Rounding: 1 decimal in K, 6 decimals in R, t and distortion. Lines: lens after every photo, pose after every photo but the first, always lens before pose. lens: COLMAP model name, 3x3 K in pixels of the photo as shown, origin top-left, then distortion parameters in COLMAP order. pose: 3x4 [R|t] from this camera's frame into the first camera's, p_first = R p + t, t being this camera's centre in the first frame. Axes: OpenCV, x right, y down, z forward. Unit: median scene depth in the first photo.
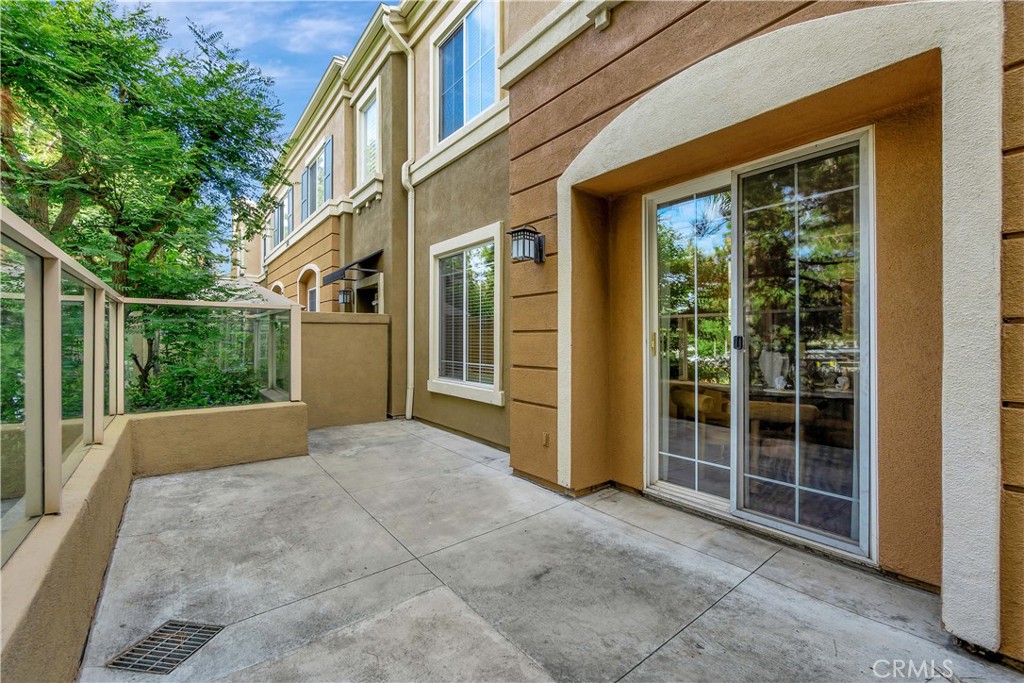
lens RADIAL K [[438.9, 0, 509.3], [0, 438.9, 338.1], [0, 0, 1]] dist [0.002082, 0.000552]
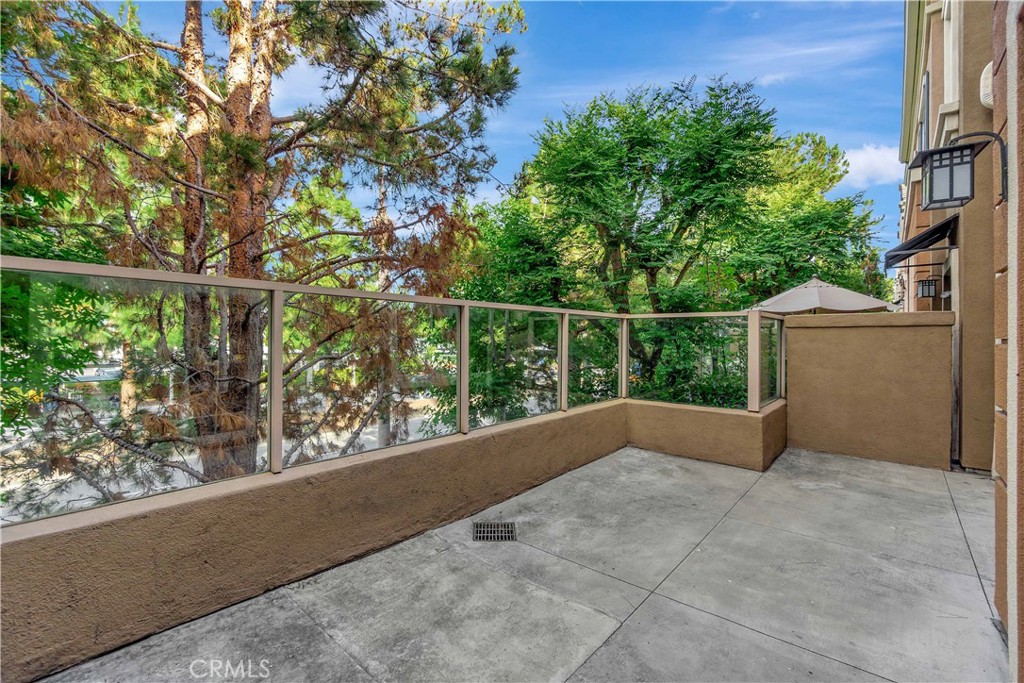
lens RADIAL K [[438.9, 0, 507.7], [0, 438.9, 338.8], [0, 0, 1]] dist [0.002082, 0.000552]
pose [[0.187961, 0.001131, -0.982176, 0.533670], [-0.005249, 0.999986, 0.000147, -0.019442], [0.982163, 0.005127, 0.187964, 0.451520]]
